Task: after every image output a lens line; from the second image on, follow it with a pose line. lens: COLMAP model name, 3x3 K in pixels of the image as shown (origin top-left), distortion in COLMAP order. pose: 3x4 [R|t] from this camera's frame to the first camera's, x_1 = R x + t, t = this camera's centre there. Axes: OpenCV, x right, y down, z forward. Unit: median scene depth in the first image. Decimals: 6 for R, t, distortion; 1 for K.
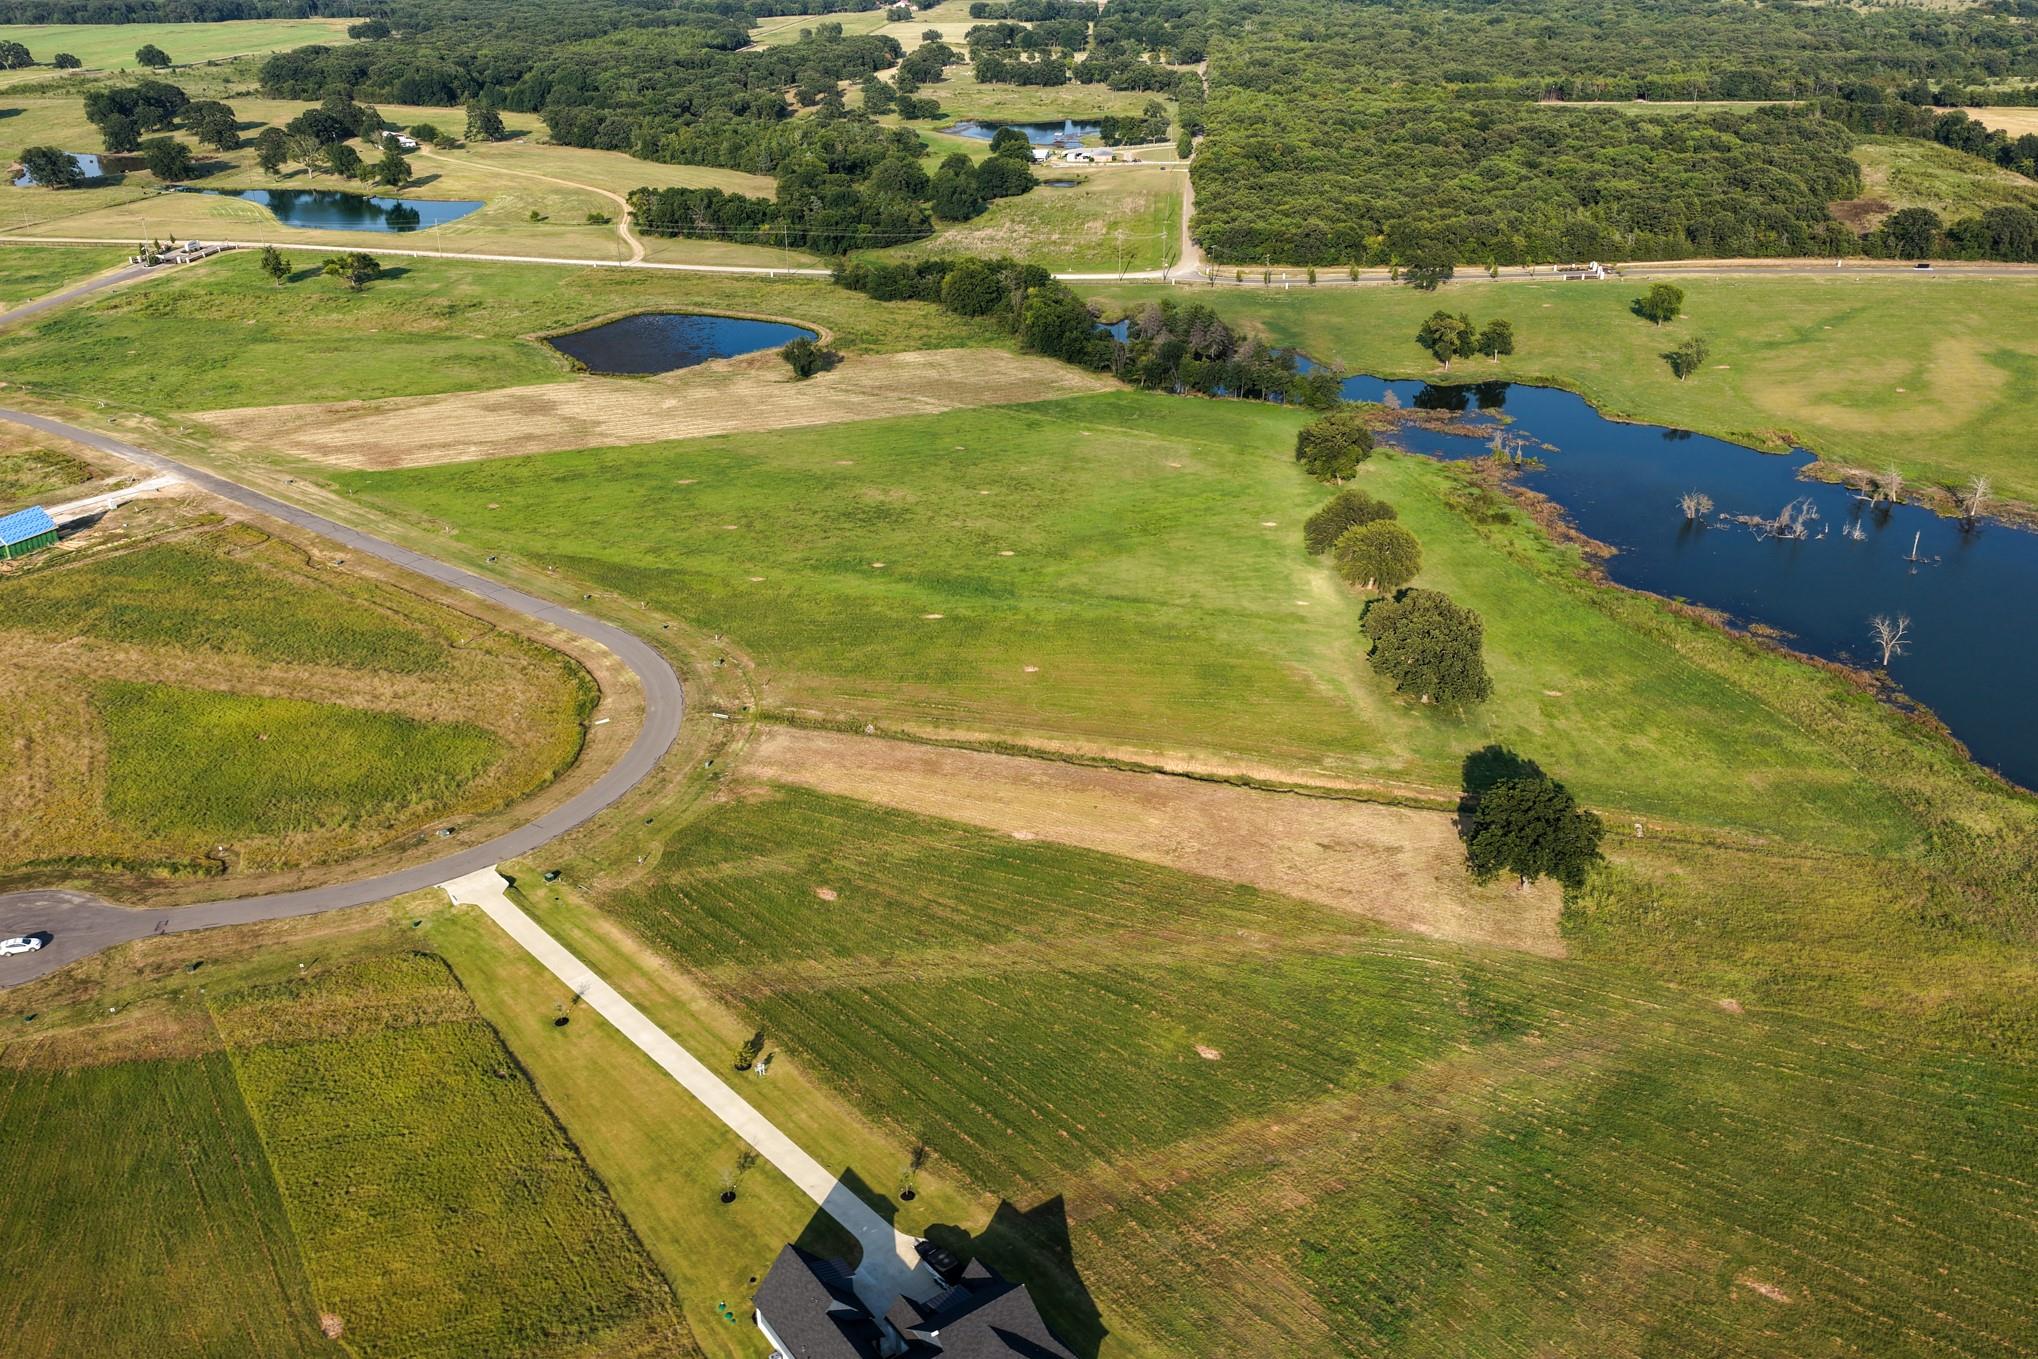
lens RADIAL K [[1684.1, 0, 1012.1], [0, 1684.1, 677.8], [0, 0, 1]] dist [0.029554, 0.007536]
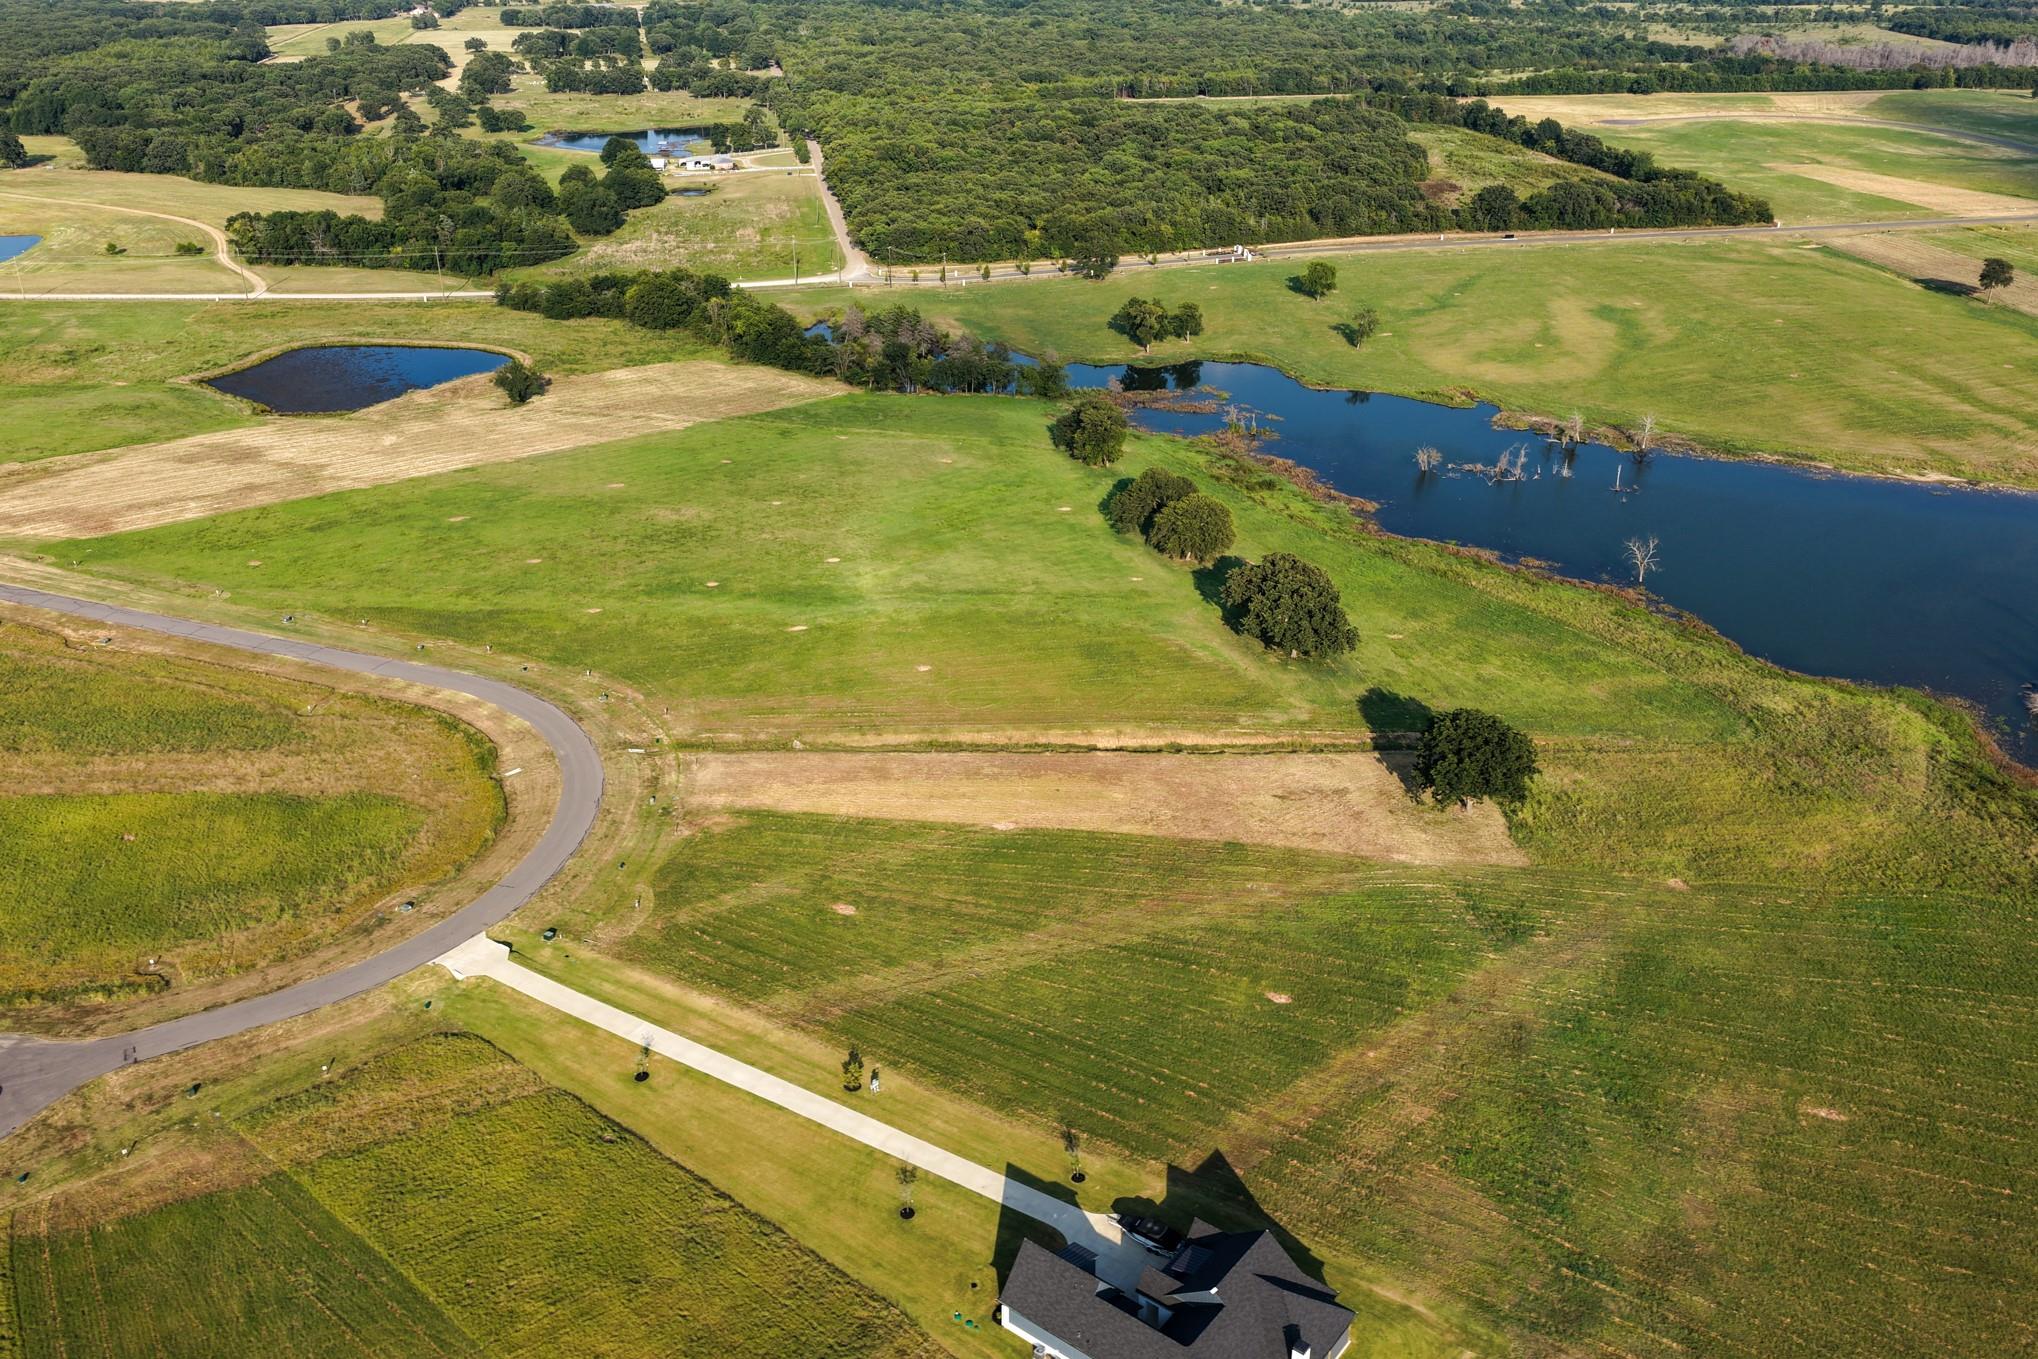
lens RADIAL K [[1684.1, 0, 1012.2], [0, 1684.1, 685.1], [0, 0, 1]] dist [0.029554, 0.007536]
pose [[0.959984, -0.114652, 0.255511, -0.193244], [0.114487, 0.993303, 0.015571, -0.004704], [-0.255585, 0.014305, 0.966681, 0.014682]]
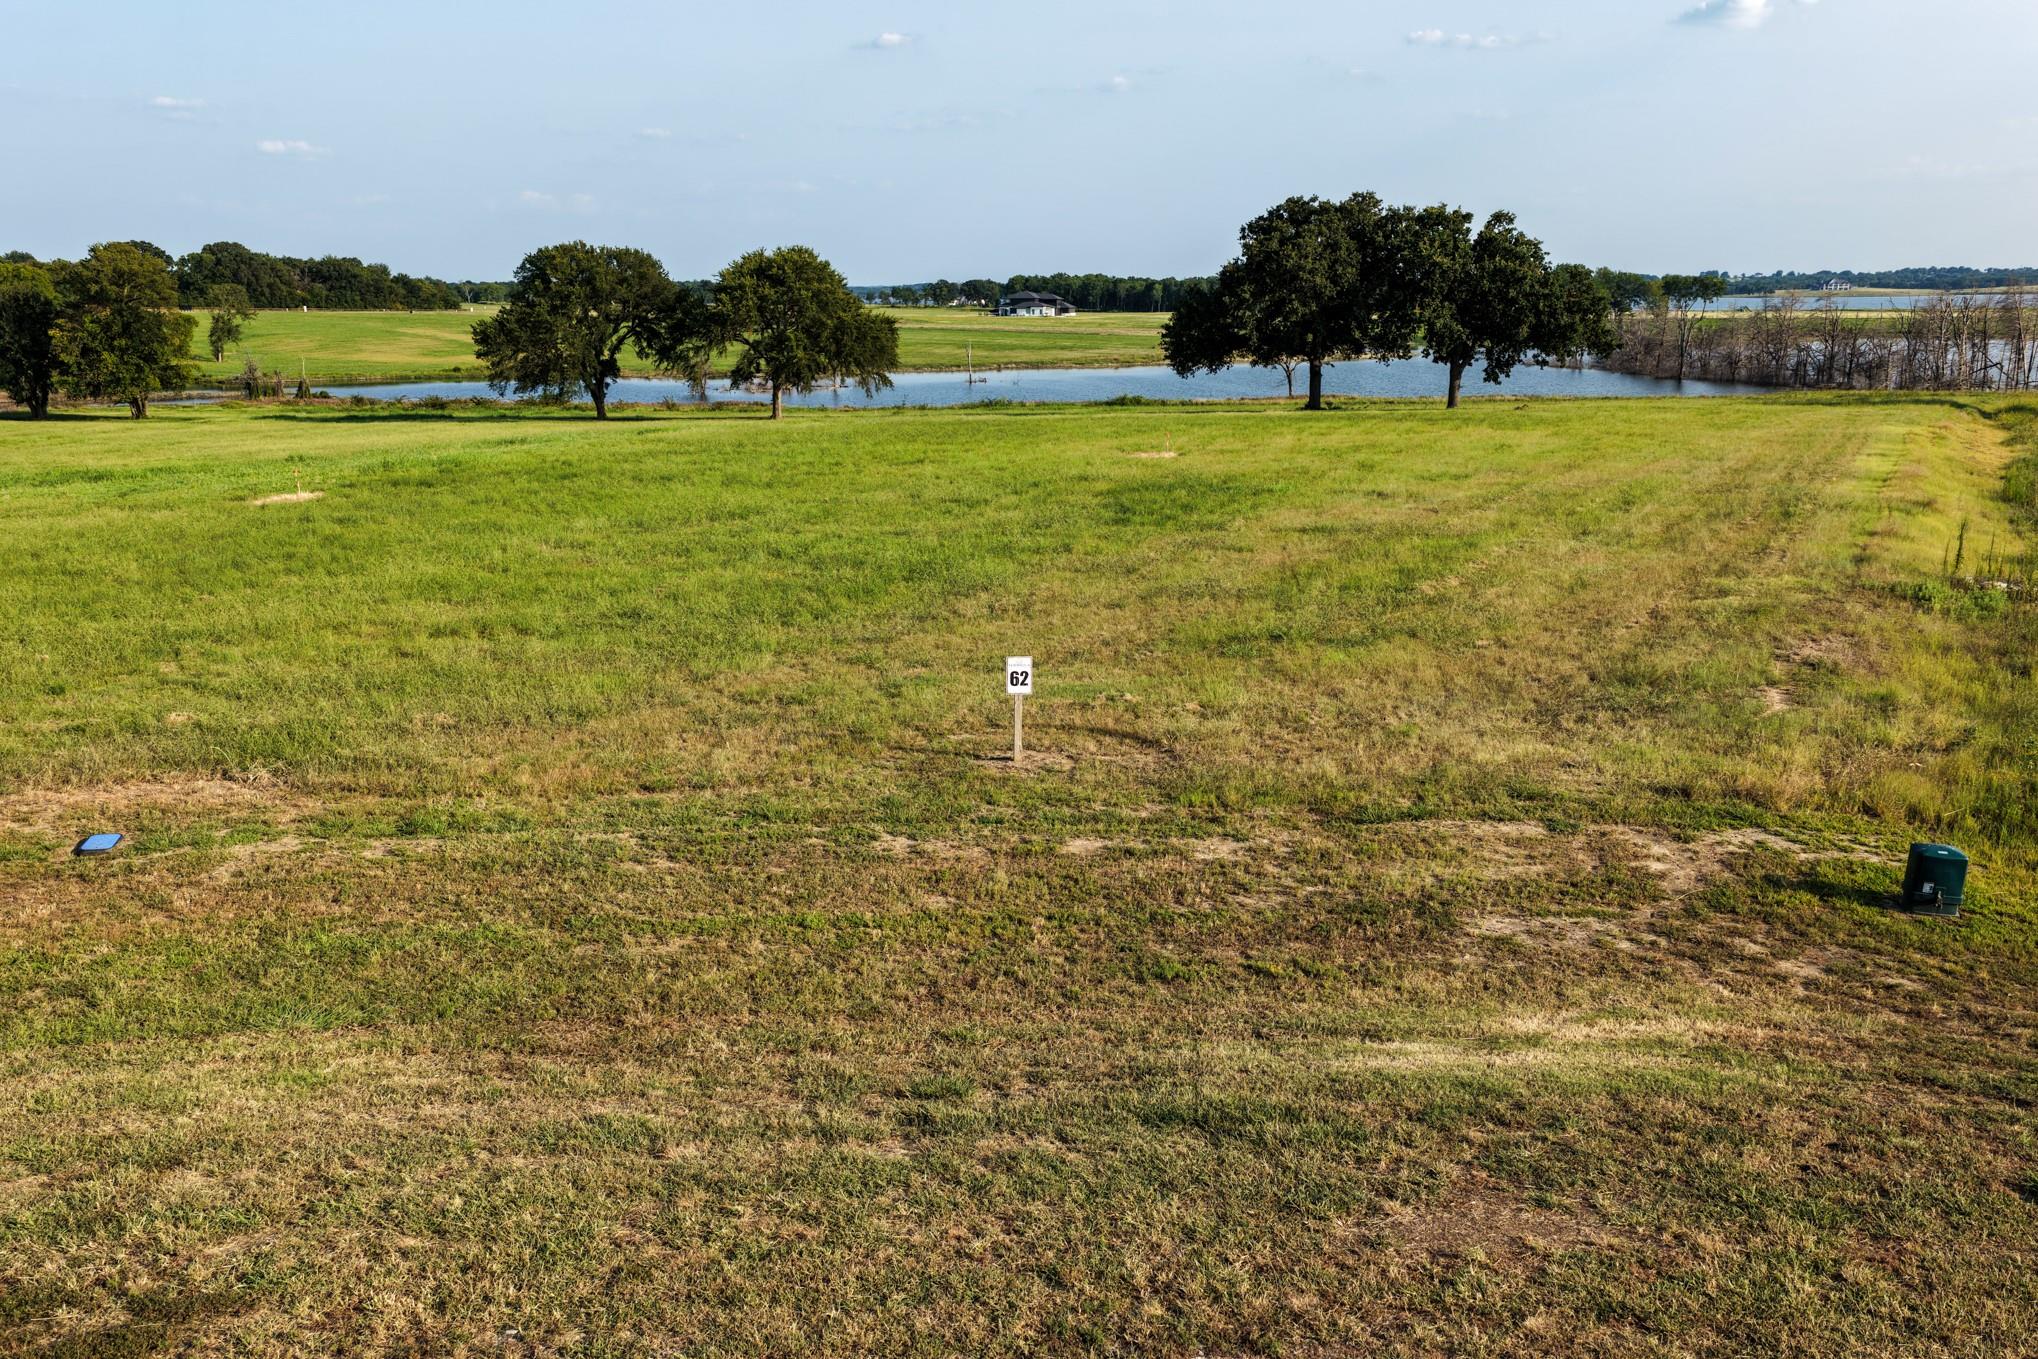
lens RADIAL K [[1684.1, 0, 1017.7], [0, 1684.1, 684.7], [0, 0, 1]] dist [0.029554, 0.007536]
pose [[0.277511, -0.208440, 0.937838, -0.203953], [0.406576, 0.909936, 0.081931, -0.002837], [-0.870450, 0.358566, 0.337264, 0.935864]]
